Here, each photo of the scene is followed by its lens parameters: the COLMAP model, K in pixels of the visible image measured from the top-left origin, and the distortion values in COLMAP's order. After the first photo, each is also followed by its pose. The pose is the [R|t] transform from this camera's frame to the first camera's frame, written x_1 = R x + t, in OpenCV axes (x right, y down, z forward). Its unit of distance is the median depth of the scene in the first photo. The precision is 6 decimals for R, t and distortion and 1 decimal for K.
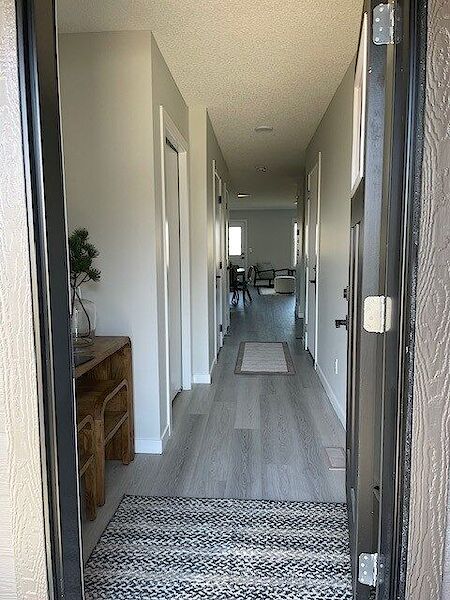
lens RADIAL K [[454.5, 0, 225.0], [0, 454.5, 300.0], [0, 0, 1]] dist [0.134750, -0.179349]
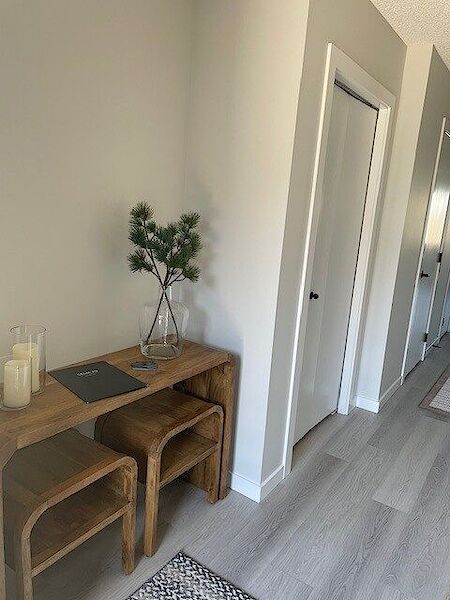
lens RADIAL K [[454.5, 0, 225.0], [0, 454.5, 300.0], [0, 0, 1]] dist [0.134750, -0.179349]
pose [[0.860326, 0.175230, -0.478678, 0.123598], [-0.136729, 0.983973, 0.114462, -0.086916], [0.491064, -0.033026, 0.870497, 0.269719]]
